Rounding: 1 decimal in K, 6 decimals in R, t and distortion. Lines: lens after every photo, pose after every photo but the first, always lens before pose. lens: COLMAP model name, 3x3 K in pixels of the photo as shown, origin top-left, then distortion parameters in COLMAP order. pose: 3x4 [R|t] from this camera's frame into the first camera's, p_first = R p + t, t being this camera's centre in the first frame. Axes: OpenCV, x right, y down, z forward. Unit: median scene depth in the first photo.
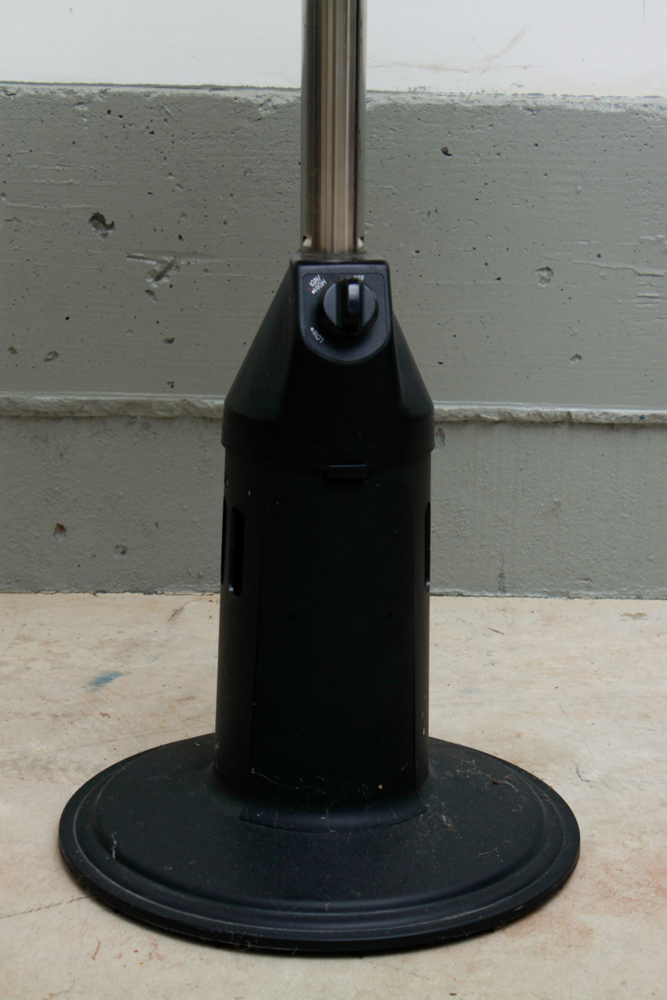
lens RADIAL K [[2364.6, 0, 333.5], [0, 2364.6, 500.0], [0, 0, 1]] dist [0.085535, 0.355229]
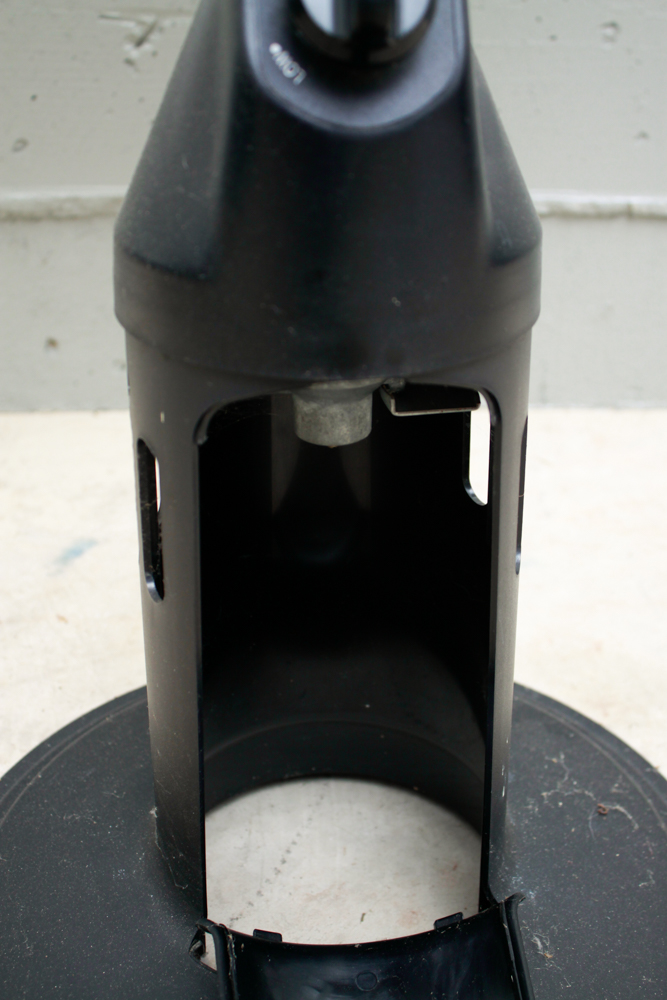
lens RADIAL K [[1235.2, 0, 352.5], [0, 1235.2, 501.0], [0, 0, 1]] dist [-0.134238, 0.300218]
pose [[0.999832, -0.011184, -0.014553, 0.004882], [0.014078, 0.976039, 0.217138, -0.030956], [0.011776, -0.217307, 0.976032, 0.578834]]
